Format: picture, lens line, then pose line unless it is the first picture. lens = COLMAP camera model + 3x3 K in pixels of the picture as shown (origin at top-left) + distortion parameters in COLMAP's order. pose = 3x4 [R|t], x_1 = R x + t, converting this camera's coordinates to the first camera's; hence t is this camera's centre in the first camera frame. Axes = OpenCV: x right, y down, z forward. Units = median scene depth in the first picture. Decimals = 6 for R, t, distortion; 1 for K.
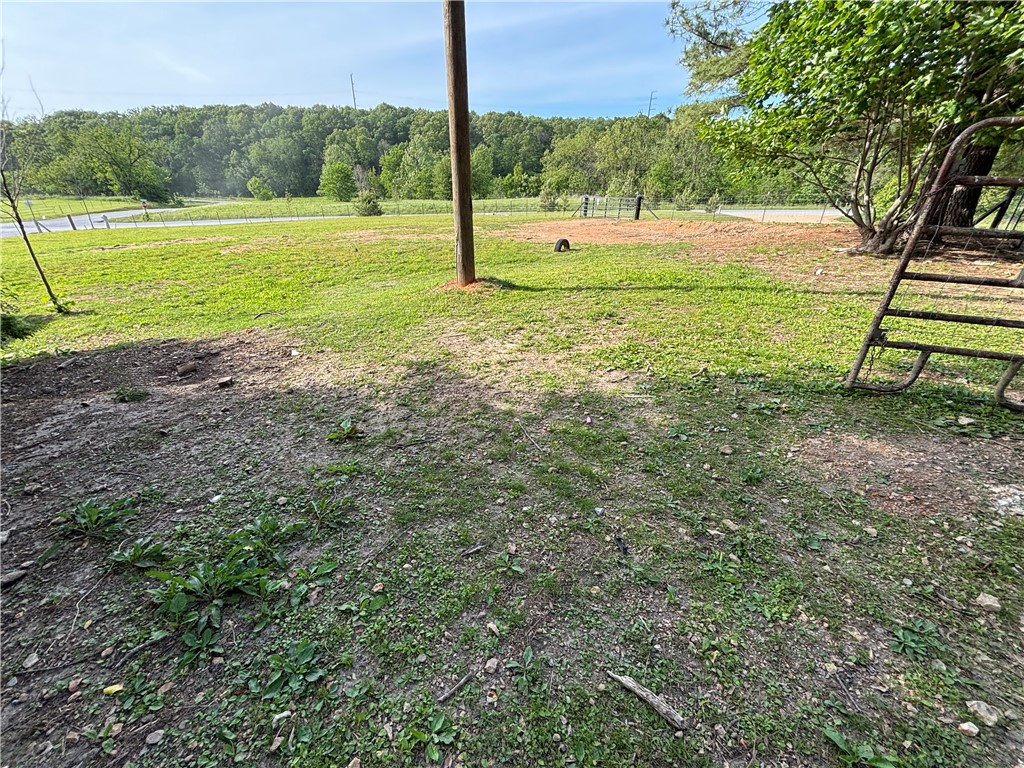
lens RADIAL K [[416.1, 0, 512.0], [0, 416.1, 384.0], [0, 0, 1]] dist [0.003111, -0.000787]
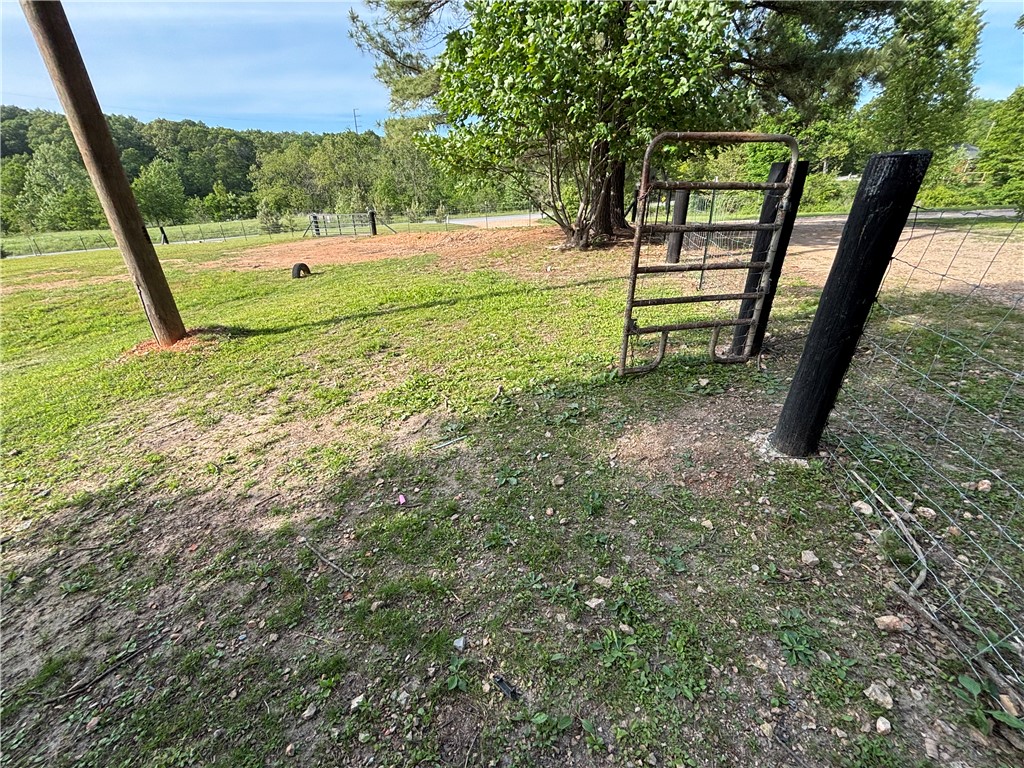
lens RADIAL K [[416.1, 0, 512.0], [0, 416.1, 384.0], [0, 0, 1]] dist [0.003111, -0.000787]
pose [[0.836907, -0.252043, 0.485862, 0.020133], [0.266468, 0.962990, 0.040561, -0.057331], [-0.478103, 0.095521, 0.873094, 0.119748]]
